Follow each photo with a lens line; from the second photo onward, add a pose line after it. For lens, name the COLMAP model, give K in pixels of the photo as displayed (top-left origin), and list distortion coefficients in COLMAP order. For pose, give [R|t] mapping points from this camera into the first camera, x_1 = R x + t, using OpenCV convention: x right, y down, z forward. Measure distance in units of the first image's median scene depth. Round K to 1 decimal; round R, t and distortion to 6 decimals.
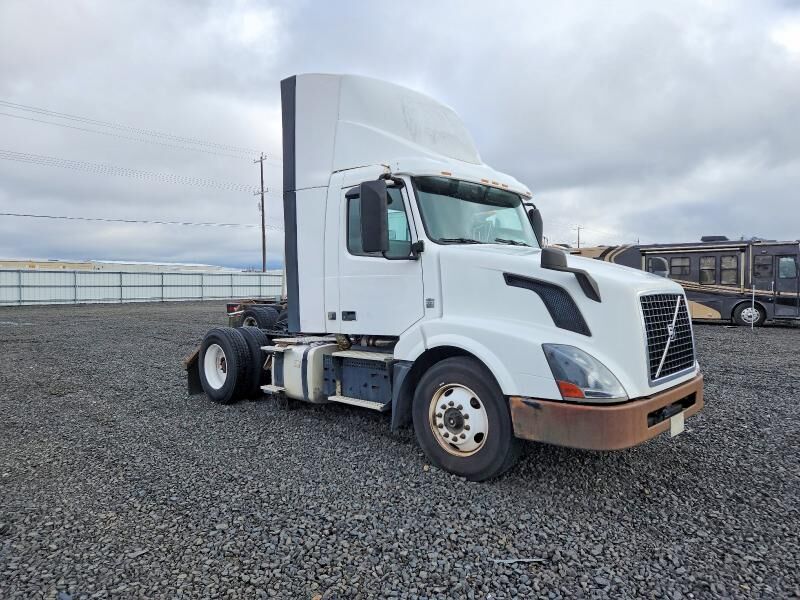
lens RADIAL K [[499.7, 0, 392.5], [0, 499.7, 297.0], [0, 0, 1]] dist [0.019450, -0.001485]
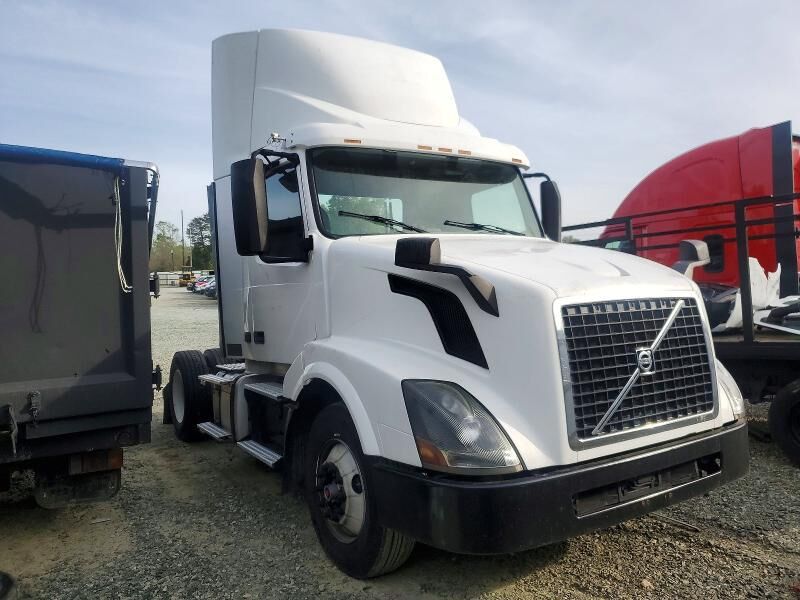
lens RADIAL K [[592.1, 0, 397.4], [0, 592.1, 303.4], [0, 0, 1]] dist [-0.029496, -0.015833]
pose [[0.971076, -0.026735, -0.237270, 0.383176], [0.025507, 0.999641, -0.008242, -0.002018], [0.237405, 0.001952, 0.971409, 0.188695]]
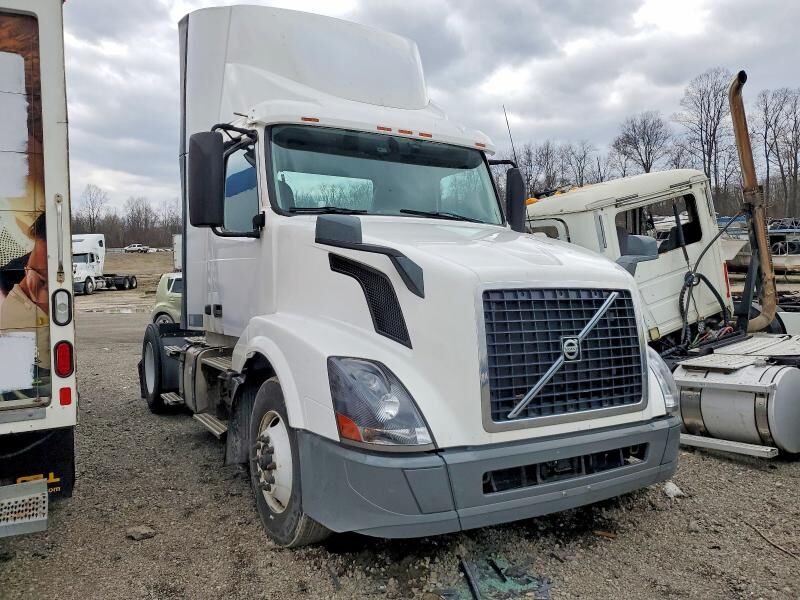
lens RADIAL K [[592.1, 0, 397.2], [0, 592.1, 302.4], [0, 0, 1]] dist [-0.029496, -0.015833]
pose [[0.969712, 0.023781, -0.243089, 0.464678], [-0.020857, 0.999676, 0.014595, 0.005484], [0.243357, -0.009083, 0.969894, 0.198010]]
